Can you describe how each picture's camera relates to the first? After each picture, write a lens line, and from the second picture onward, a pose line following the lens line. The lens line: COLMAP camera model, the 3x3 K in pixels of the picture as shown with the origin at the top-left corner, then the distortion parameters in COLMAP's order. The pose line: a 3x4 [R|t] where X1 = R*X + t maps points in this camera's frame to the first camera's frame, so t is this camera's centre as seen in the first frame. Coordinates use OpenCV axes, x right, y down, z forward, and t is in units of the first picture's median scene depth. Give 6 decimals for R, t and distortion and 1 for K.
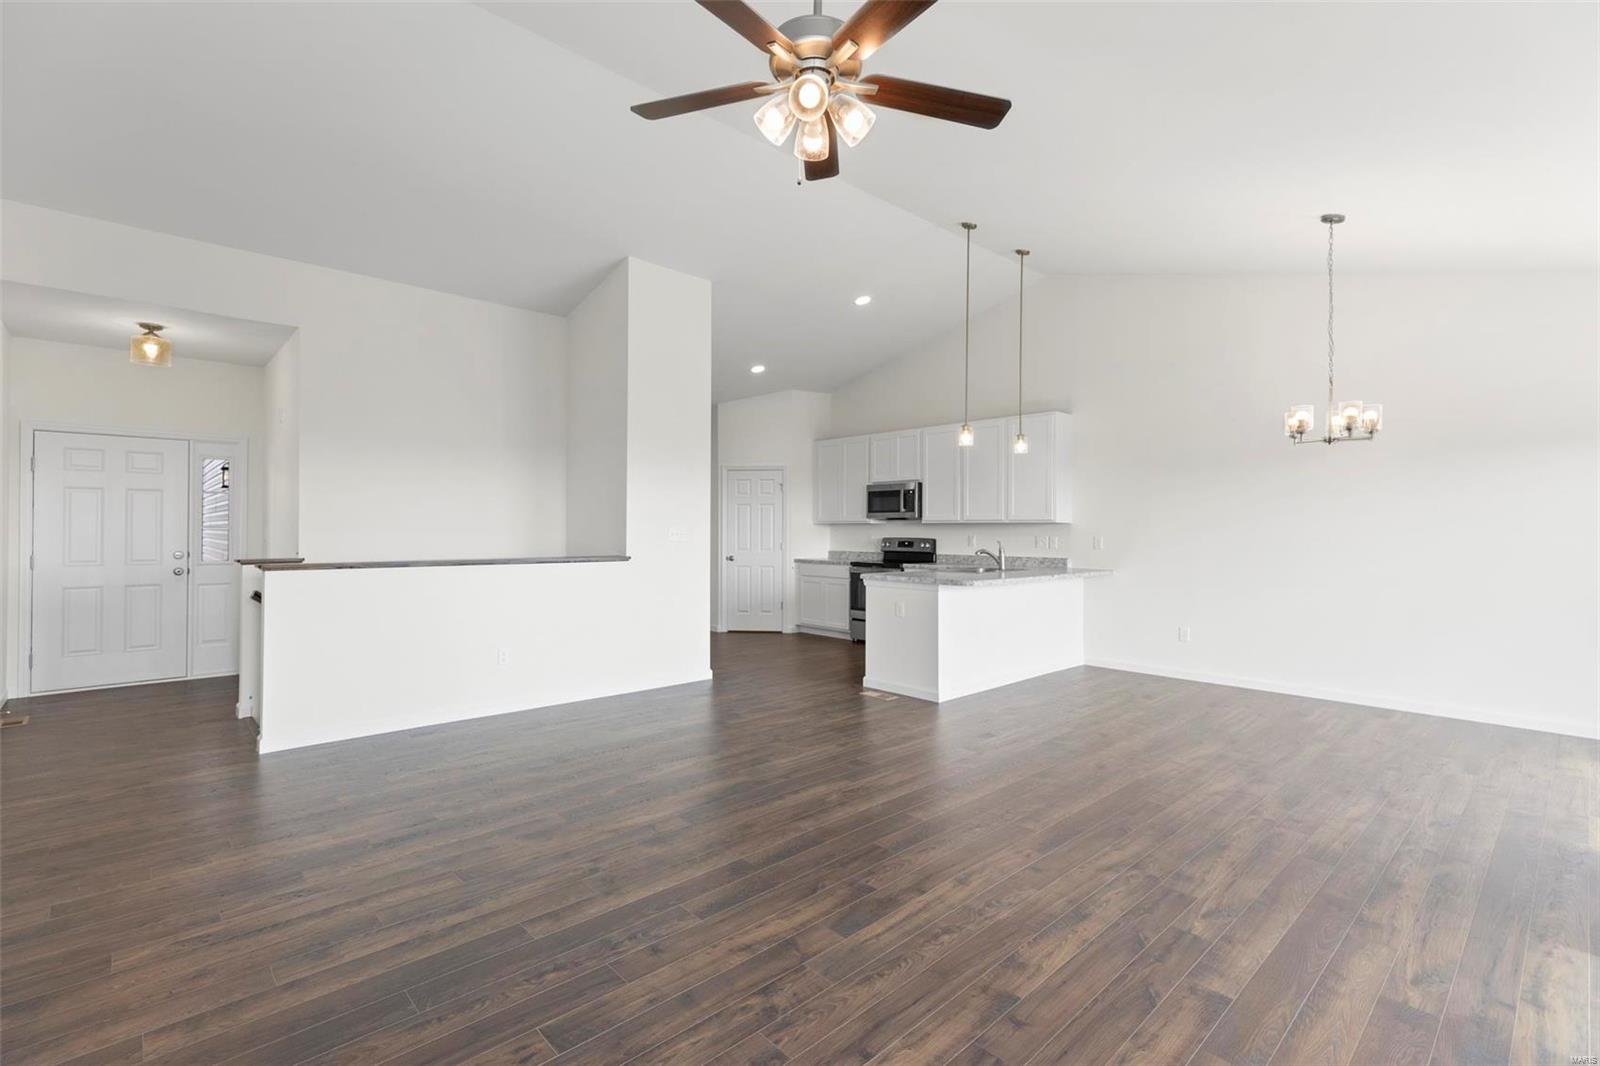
lens RADIAL K [[724.5, 0, 805.4], [0, 724.5, 528.7], [0, 0, 1]] dist [0.009862, -0.001019]
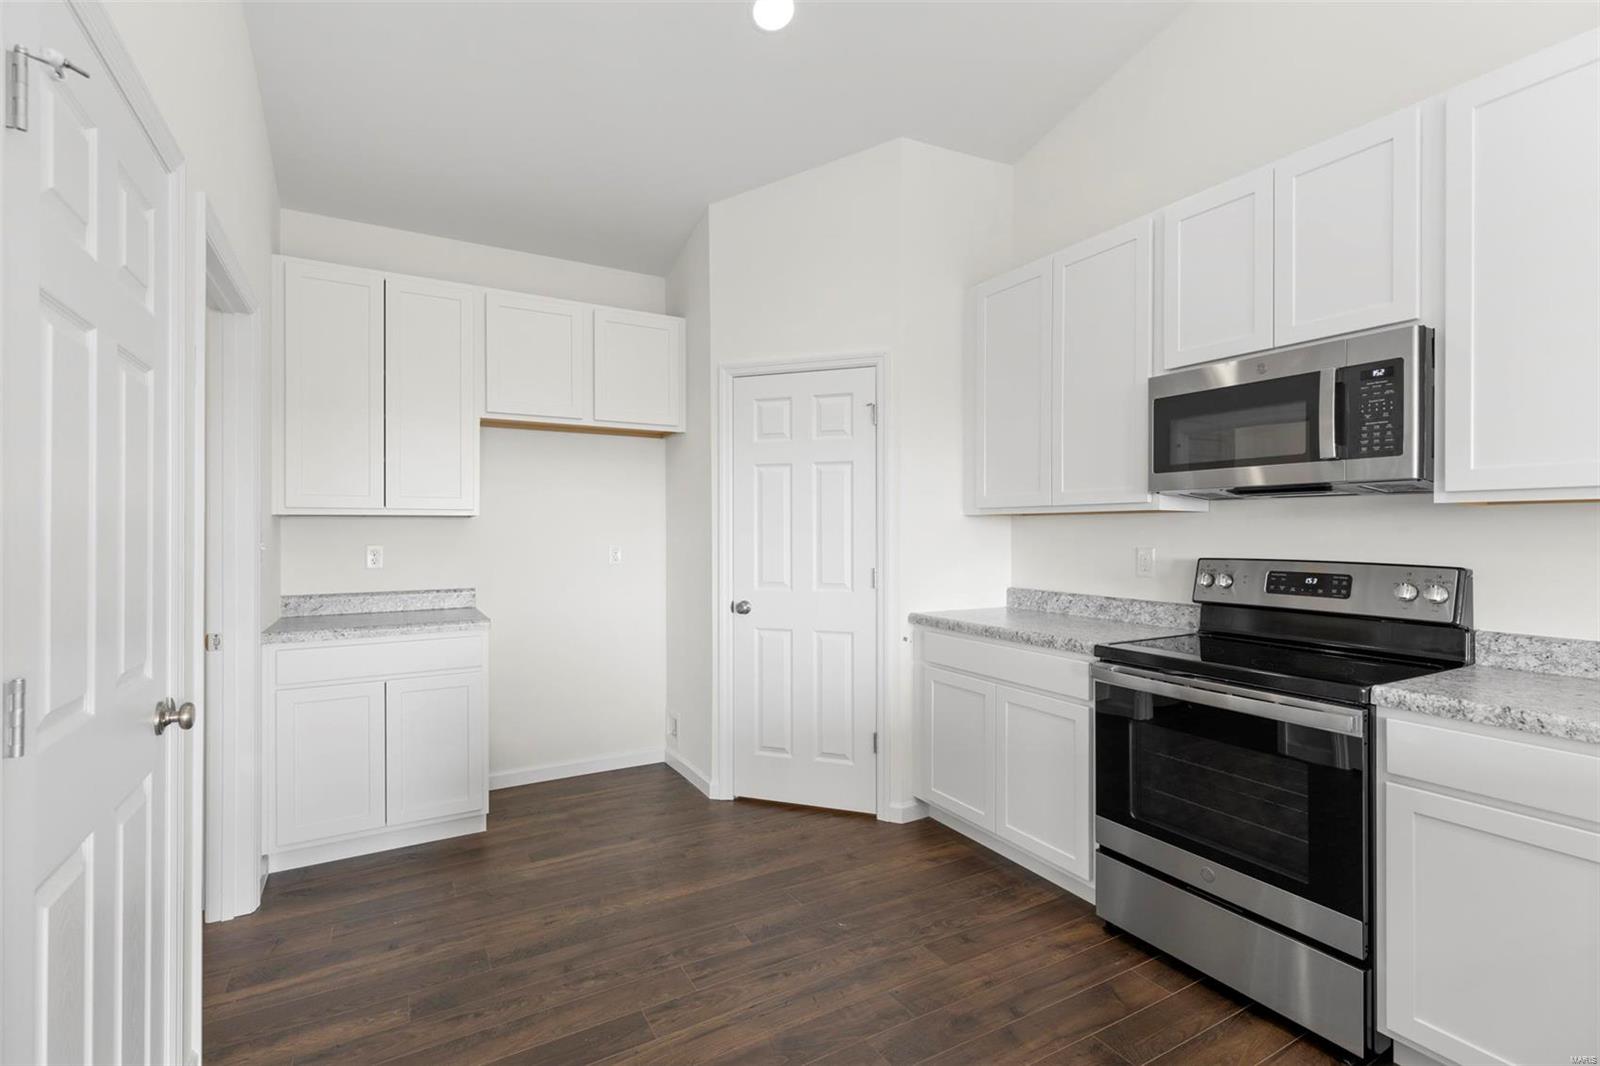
lens RADIAL K [[724.5, 0, 803.3], [0, 724.5, 531.7], [0, 0, 1]] dist [0.009862, -0.001019]
pose [[0.975112, -0.004226, -0.221672, 0.014084], [0.005327, 0.999976, 0.004368, -0.000317], [0.221648, -0.005440, 0.975112, 0.697761]]
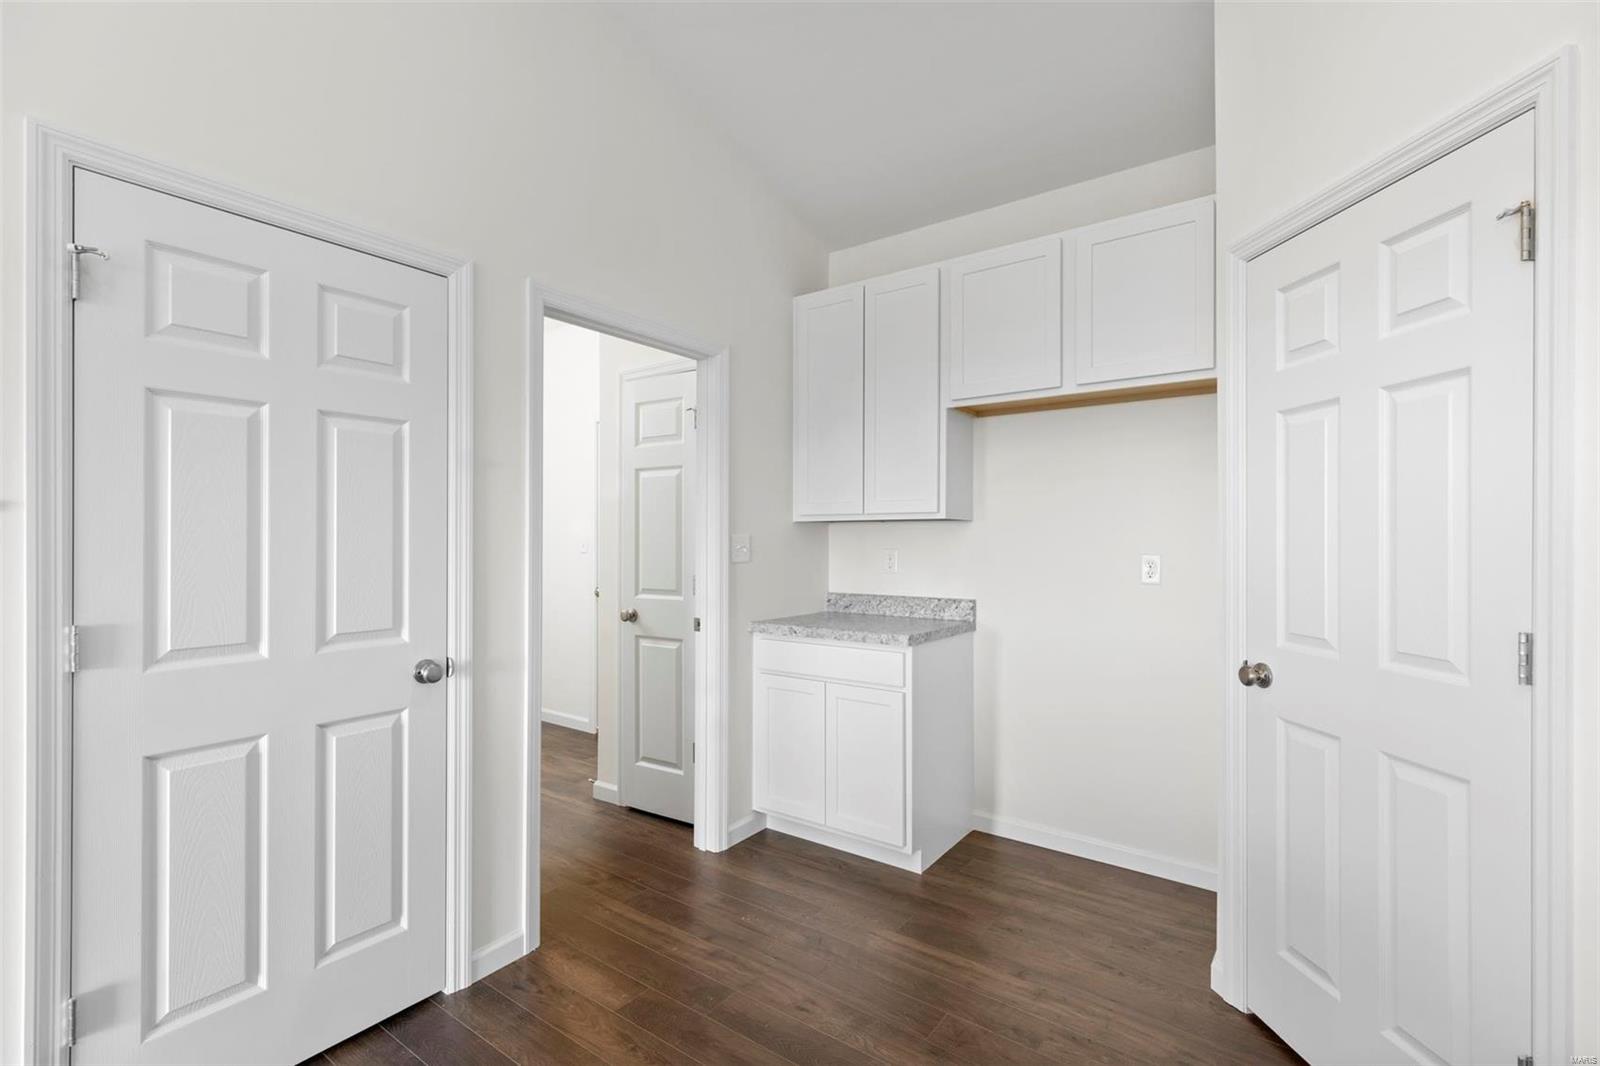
lens RADIAL K [[724.5, 0, 792.8], [0, 724.5, 537.9], [0, 0, 1]] dist [0.009862, -0.001019]
pose [[0.191285, -0.002127, -0.981532, 0.085840], [0.005569, 0.999984, -0.001082, 0.001046], [0.981519, -0.005259, 0.191294, 0.908141]]
